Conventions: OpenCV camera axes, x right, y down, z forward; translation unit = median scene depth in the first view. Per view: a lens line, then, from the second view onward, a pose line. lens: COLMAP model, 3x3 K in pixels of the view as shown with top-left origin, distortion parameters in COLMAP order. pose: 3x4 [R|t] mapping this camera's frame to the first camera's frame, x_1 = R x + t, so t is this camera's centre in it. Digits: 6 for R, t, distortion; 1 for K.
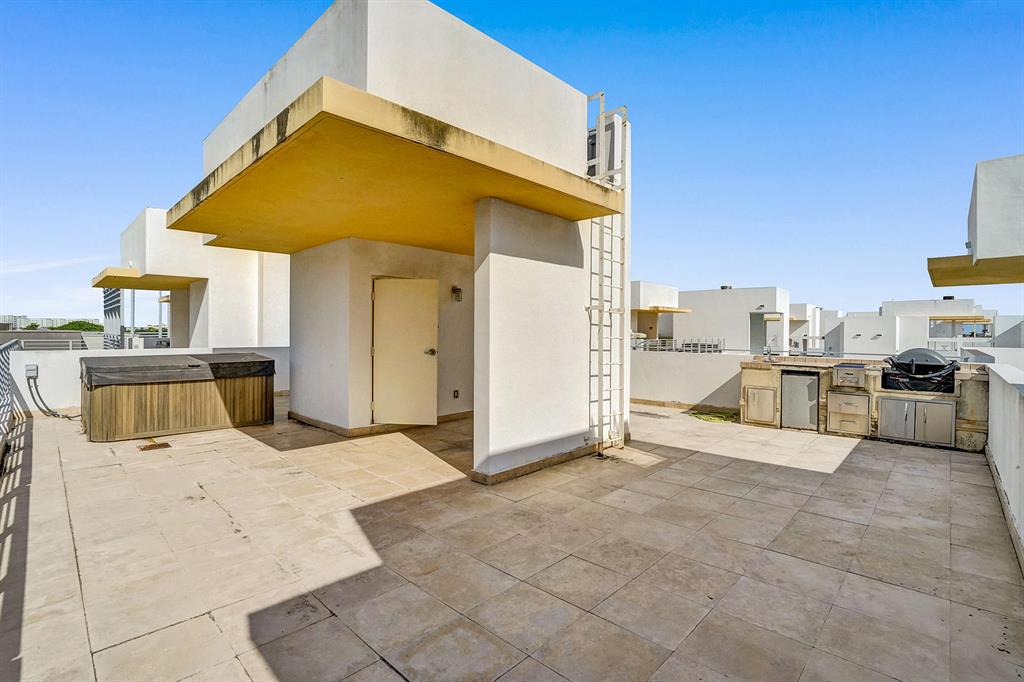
lens RADIAL K [[469.2, 0, 511.7], [0, 469.2, 340.7], [0, 0, 1]] dist [-0.012028, 0.003520]
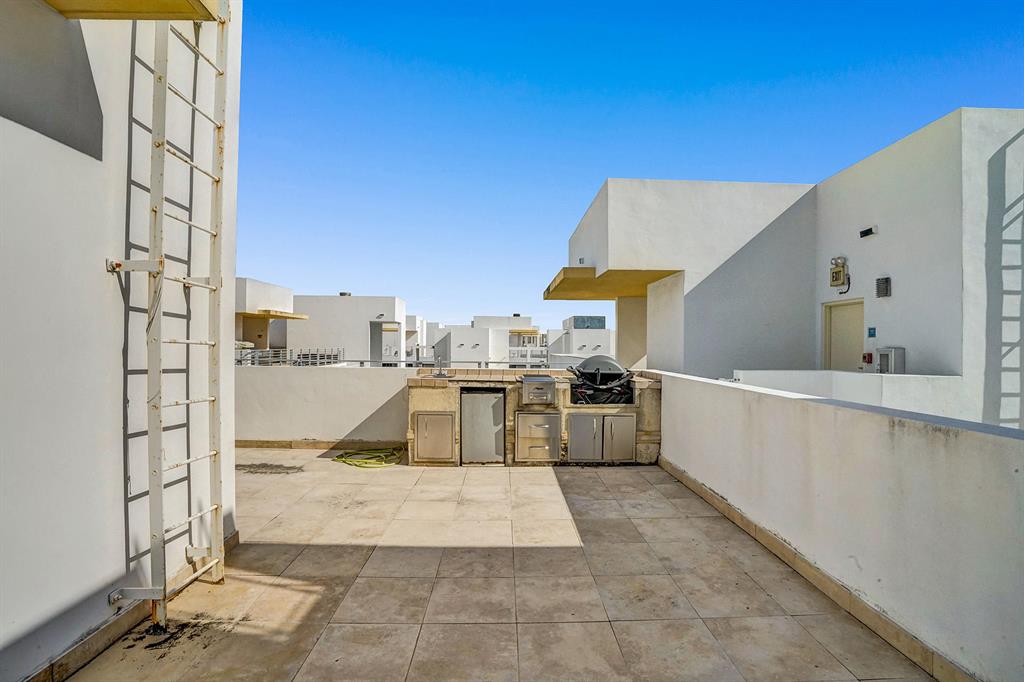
lens RADIAL K [[469.2, 0, 515.6], [0, 469.2, 346.7], [0, 0, 1]] dist [-0.012028, 0.003520]
pose [[0.697967, -0.002164, 0.716126, 0.109437], [0.009717, 0.999932, -0.006449, 0.003502], [-0.716064, 0.011459, 0.697941, 0.462119]]
